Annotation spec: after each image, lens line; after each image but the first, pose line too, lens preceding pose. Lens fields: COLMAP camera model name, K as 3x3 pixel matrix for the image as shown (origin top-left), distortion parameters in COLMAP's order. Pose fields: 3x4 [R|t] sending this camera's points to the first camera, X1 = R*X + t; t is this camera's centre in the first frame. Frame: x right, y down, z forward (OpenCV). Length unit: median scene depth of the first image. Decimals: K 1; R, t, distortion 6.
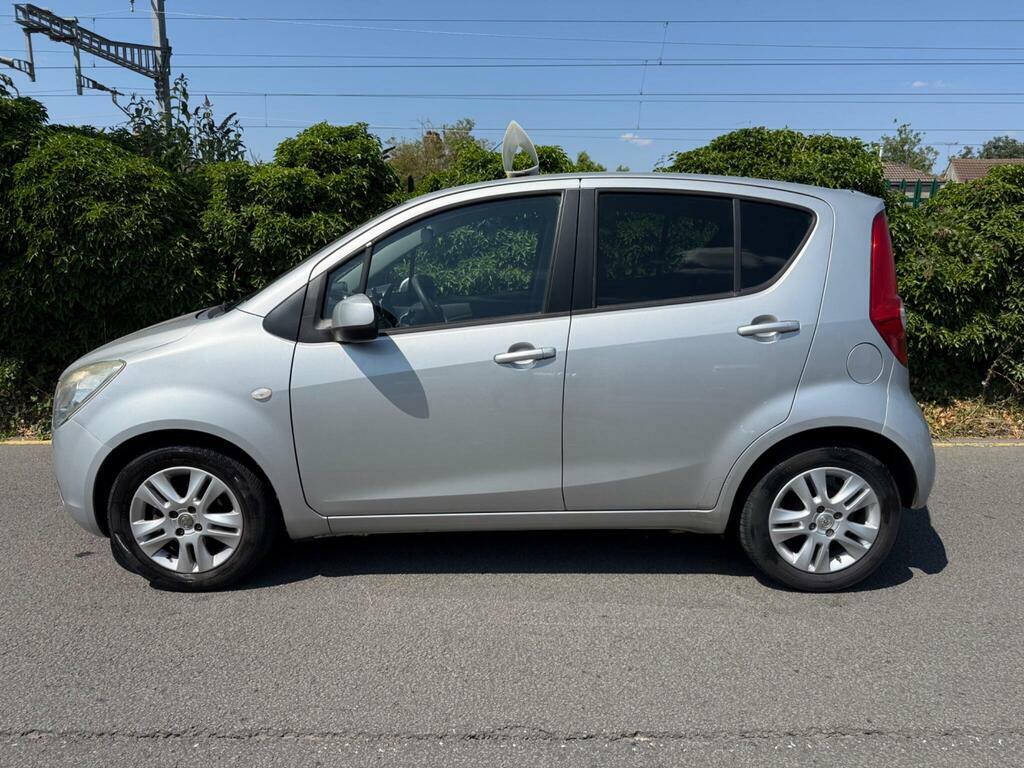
lens RADIAL K [[730.2, 0, 514.3], [0, 730.2, 387.6], [0, 0, 1]] dist [0.018230, -0.023958]
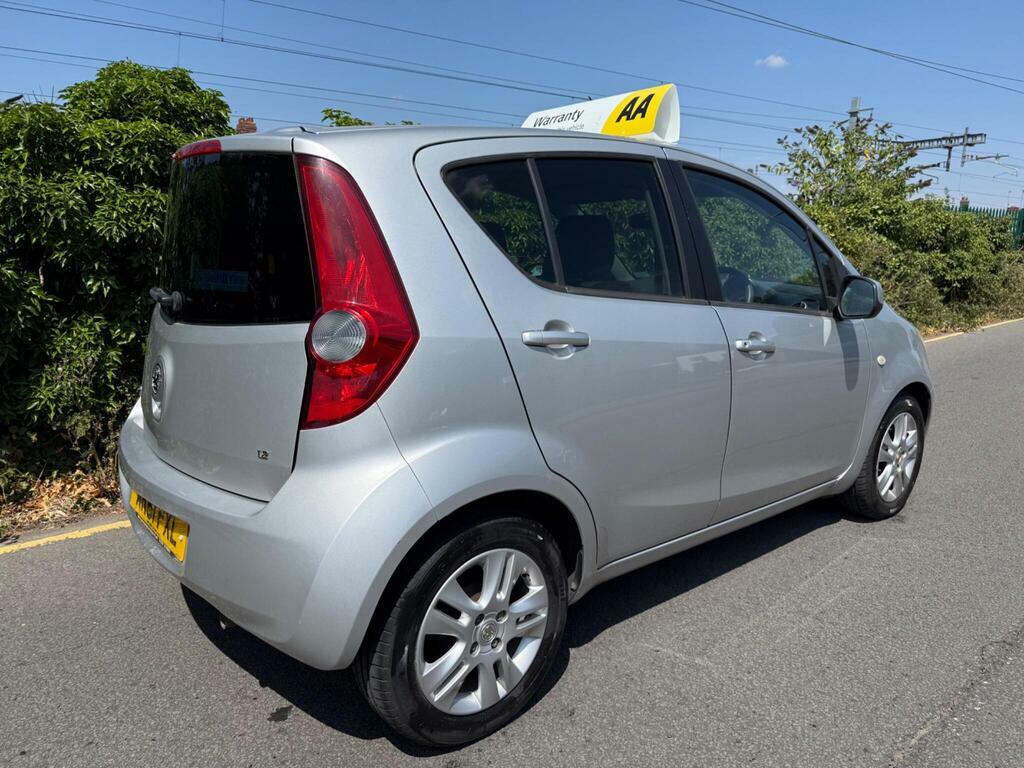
lens RADIAL K [[730.2, 0, 517.6], [0, 730.2, 389.0], [0, 0, 1]] dist [0.018230, -0.023958]
pose [[0.761303, -0.131833, 0.634852, -0.878471], [0.126383, 0.990504, 0.054130, -0.064832], [-0.635960, 0.039025, 0.770735, 0.408913]]
